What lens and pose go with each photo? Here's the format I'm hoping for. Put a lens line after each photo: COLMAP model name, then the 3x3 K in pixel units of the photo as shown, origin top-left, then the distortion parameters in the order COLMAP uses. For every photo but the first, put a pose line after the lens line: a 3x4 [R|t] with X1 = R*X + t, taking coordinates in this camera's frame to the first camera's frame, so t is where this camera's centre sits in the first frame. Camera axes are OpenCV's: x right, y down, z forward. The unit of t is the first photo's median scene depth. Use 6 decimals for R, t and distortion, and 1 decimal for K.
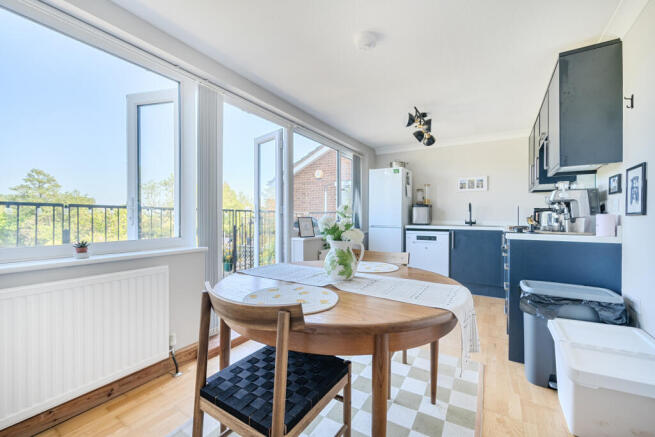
lens RADIAL K [[272.8, 0, 329.3], [0, 272.8, 218.9], [0, 0, 1]] dist [-0.000620, -0.000140]
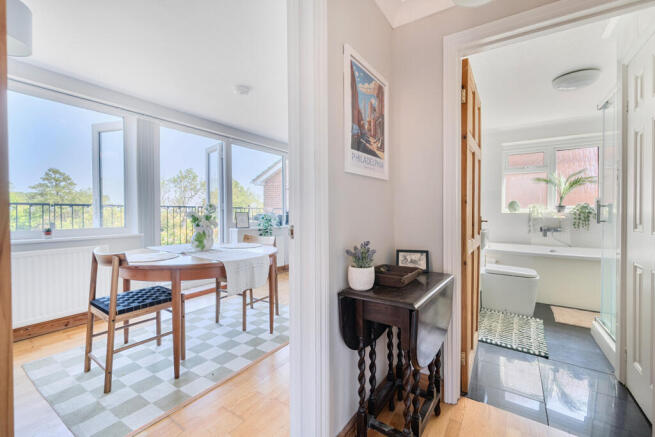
lens RADIAL K [[272.8, 0, 328.2], [0, 272.8, 214.9], [0, 0, 1]] dist [-0.000620, -0.000140]
pose [[0.999335, -0.005918, -0.035979, 0.438443], [0.006056, 0.999975, 0.003735, 0.005259], [0.035956, -0.003950, 0.999346, -0.296562]]
